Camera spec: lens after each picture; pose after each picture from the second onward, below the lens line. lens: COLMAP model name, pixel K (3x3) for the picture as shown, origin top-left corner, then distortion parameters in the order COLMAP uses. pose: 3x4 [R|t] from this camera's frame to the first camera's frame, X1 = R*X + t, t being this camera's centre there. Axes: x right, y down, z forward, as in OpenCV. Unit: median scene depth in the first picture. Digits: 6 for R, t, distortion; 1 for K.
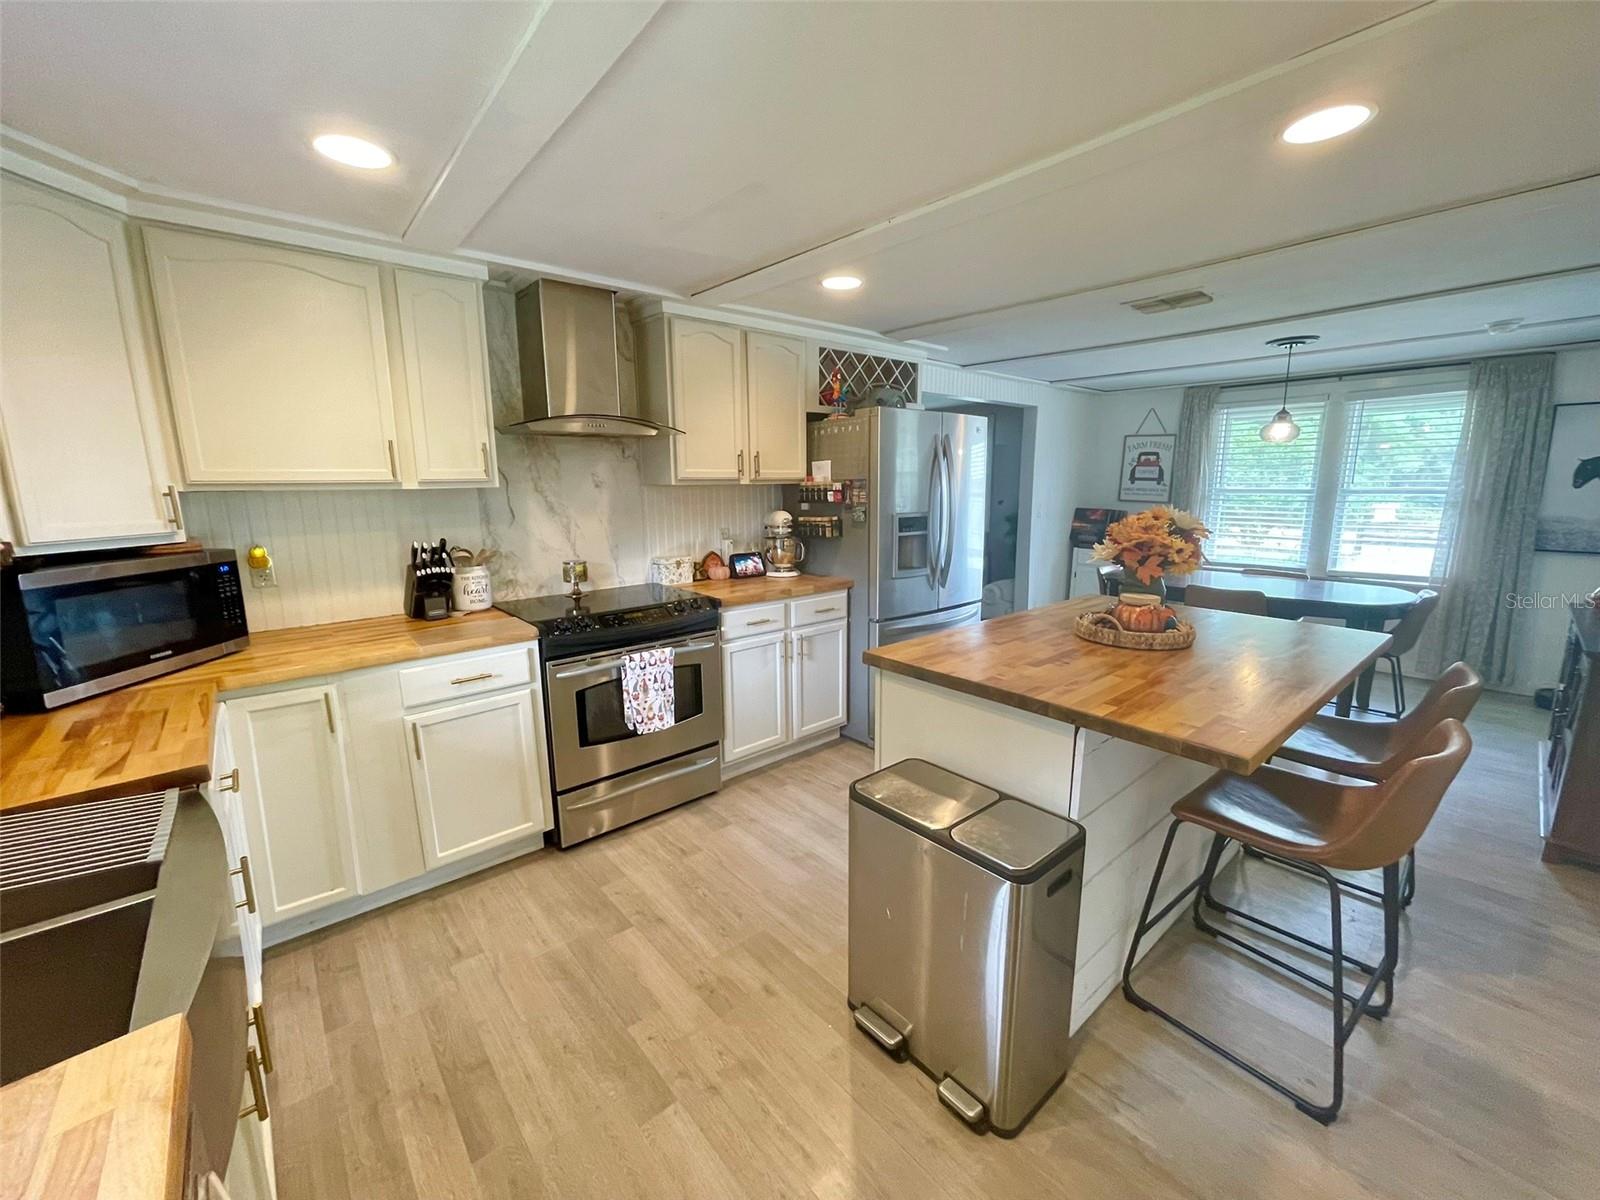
lens RADIAL K [[650.1, 0, 791.3], [0, 650.1, 600.4], [0, 0, 1]] dist [-0.003713, 0.000176]
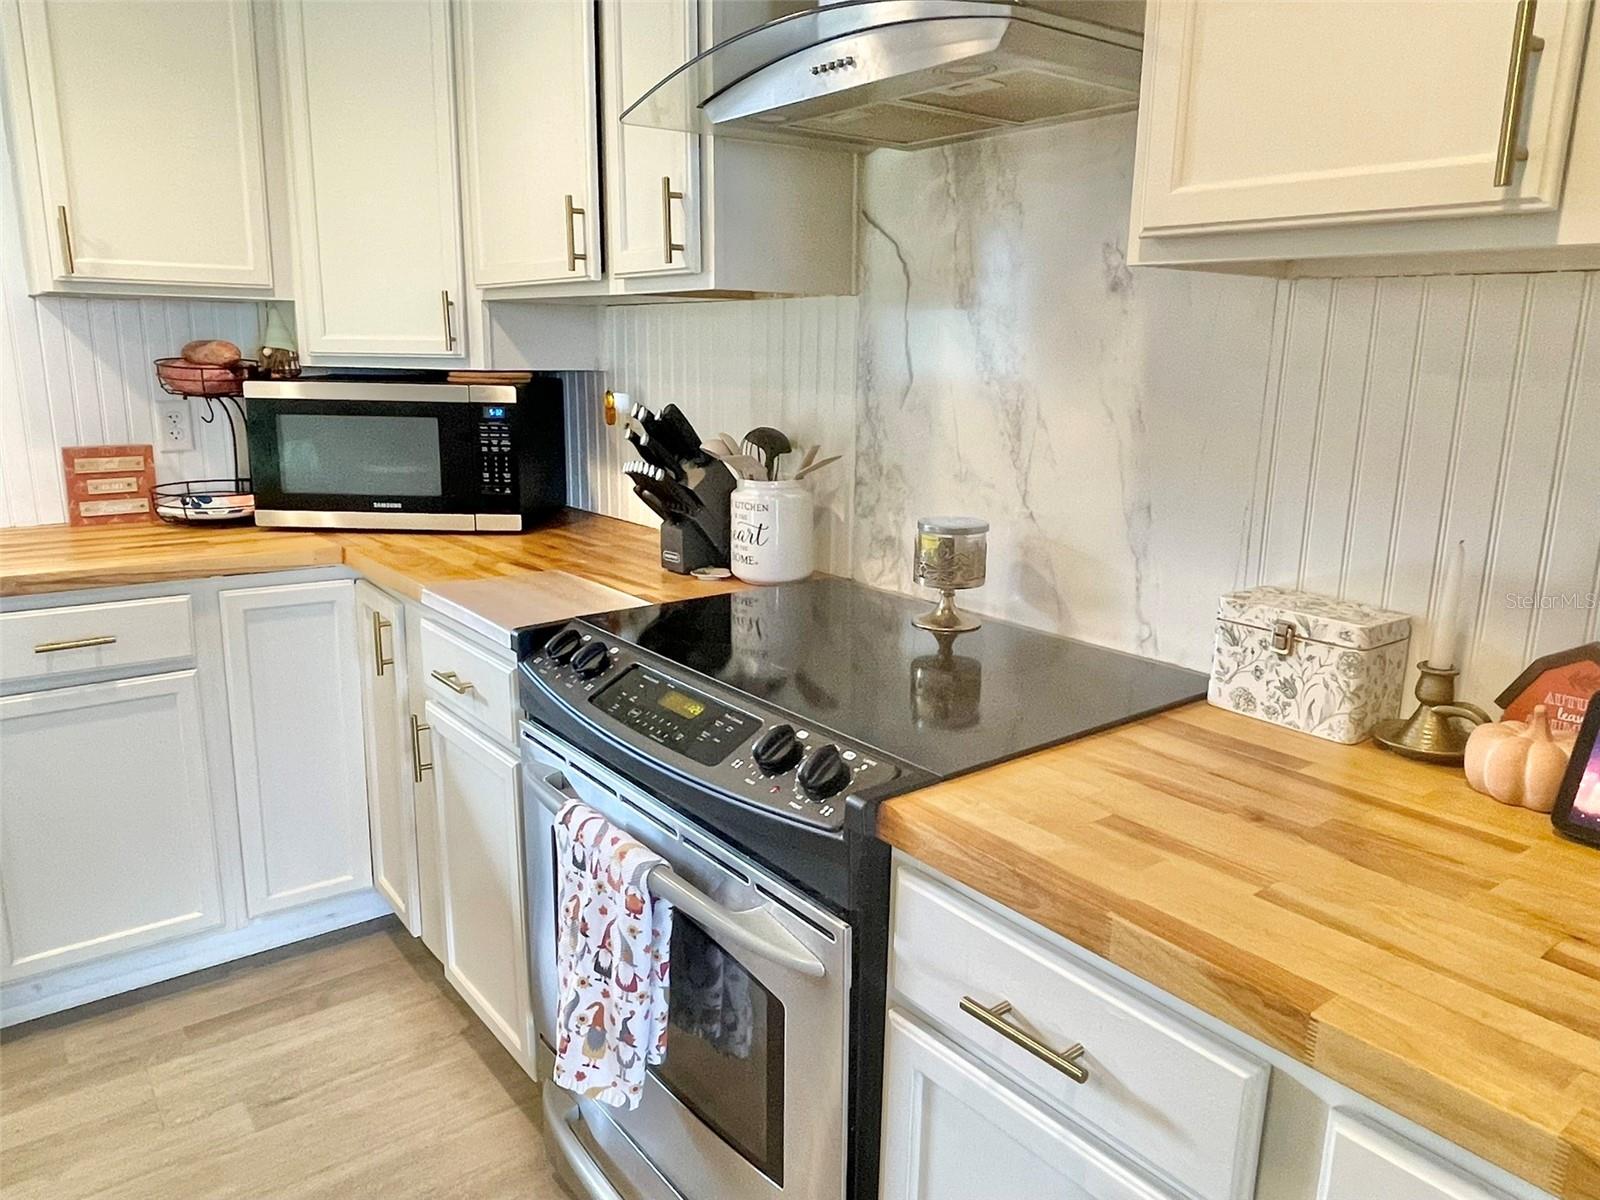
lens RADIAL K [[1097.0, 0, 803.2], [0, 1097.0, 589.8], [0, 0, 1]] dist [-0.003447, -0.023770]
pose [[-0.031366, 0.225493, -0.973740, 0.203337], [-0.197363, 0.953640, 0.227196, -0.132038], [0.979829, 0.199307, 0.014593, 0.885466]]
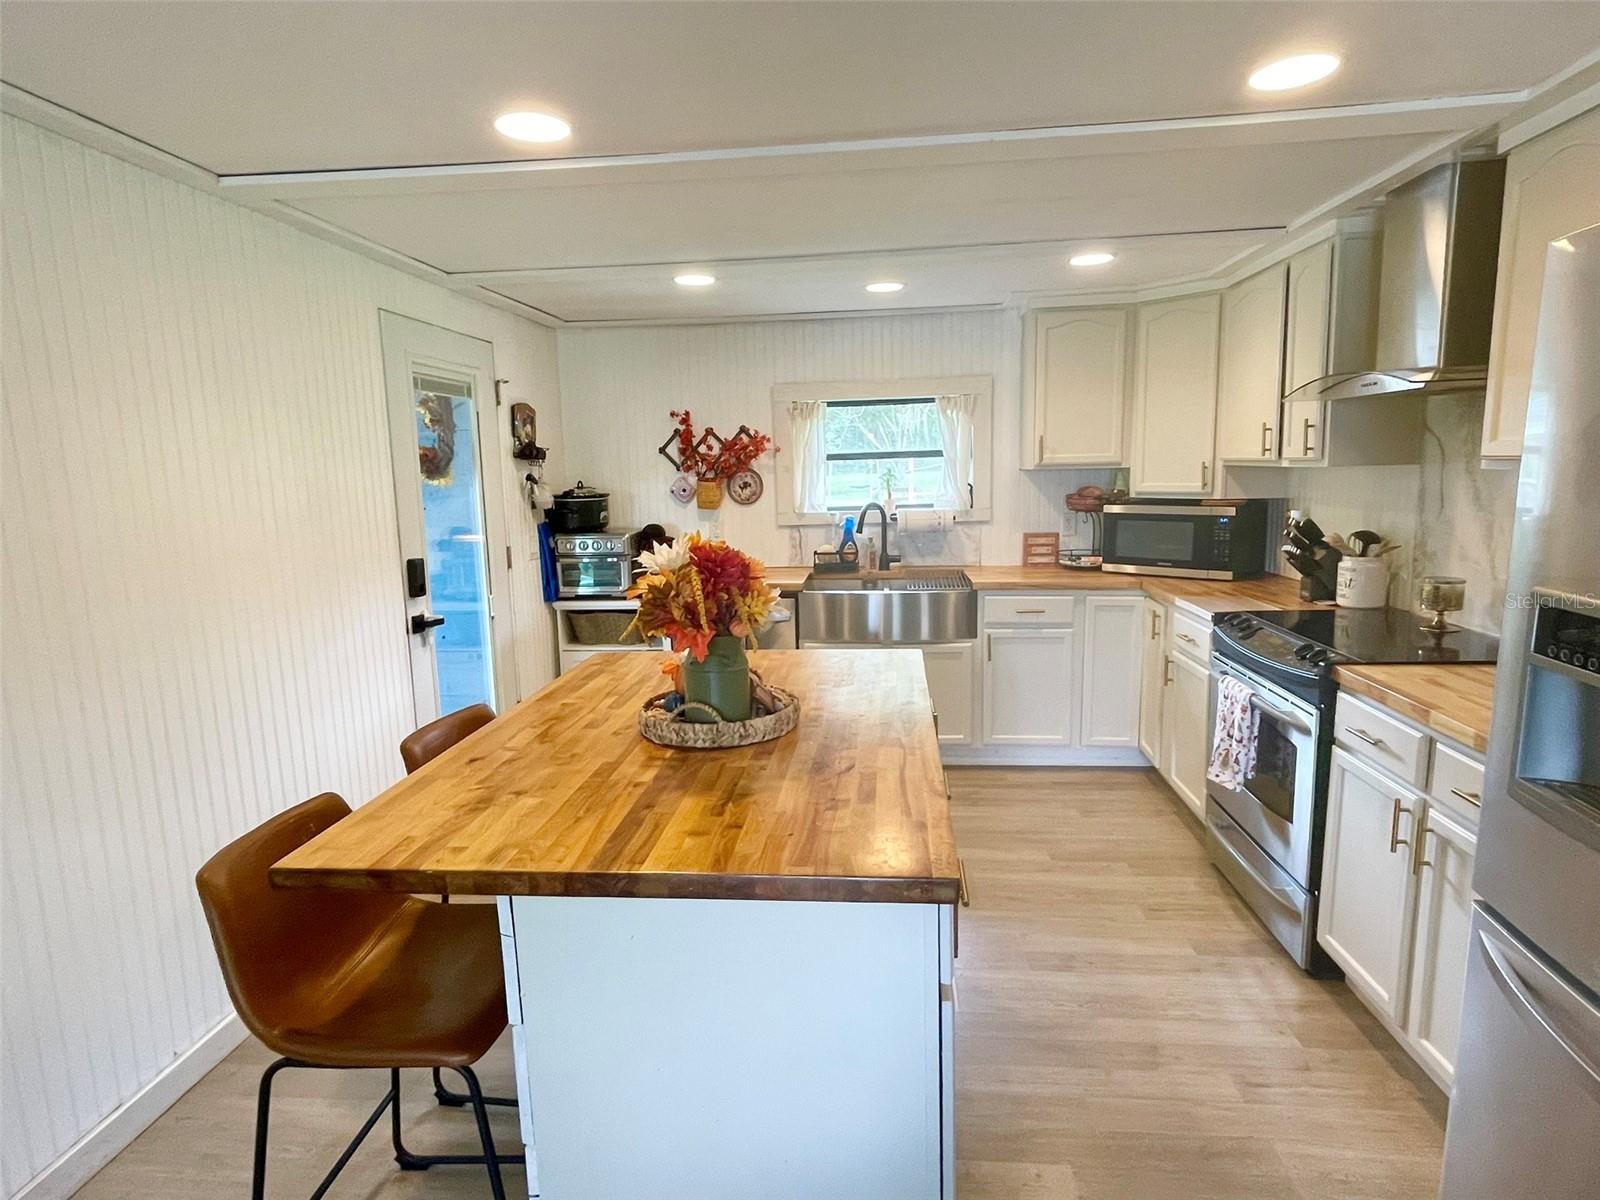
lens RADIAL K [[852.4, 0, 805.4], [0, 852.4, 594.4], [0, 0, 1]] dist [0.001774, -0.002295]
pose [[-0.709857, 0.135194, -0.691249, 0.706231], [-0.095071, 0.954034, 0.284220, -0.220973], [0.697900, 0.267474, -0.664375, 1.079095]]
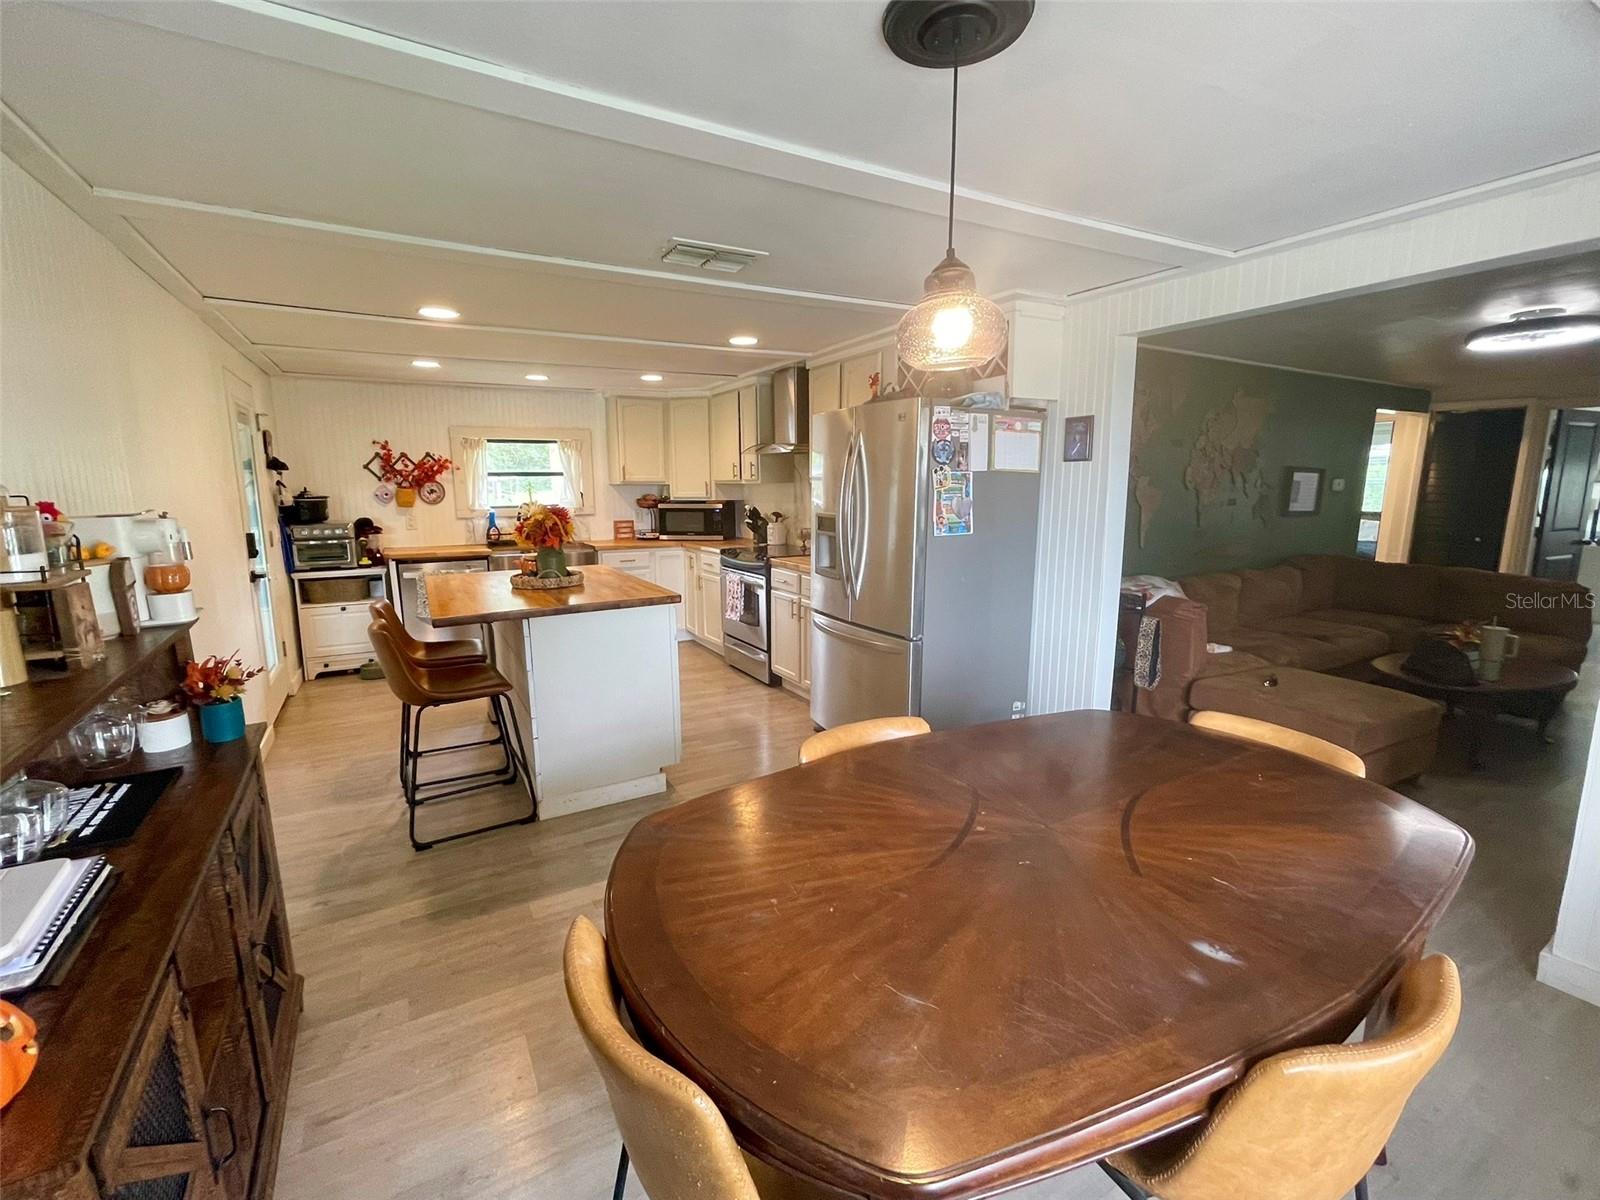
lens RADIAL K [[684.5, 0, 793.3], [0, 684.5, 594.4], [0, 0, 1]] dist [-0.012660, -0.000570]
pose [[-0.186166, 0.167647, -0.968110, 1.339848], [-0.170526, 0.964868, 0.199878, -0.230880], [0.967607, 0.202298, -0.151037, 1.218403]]
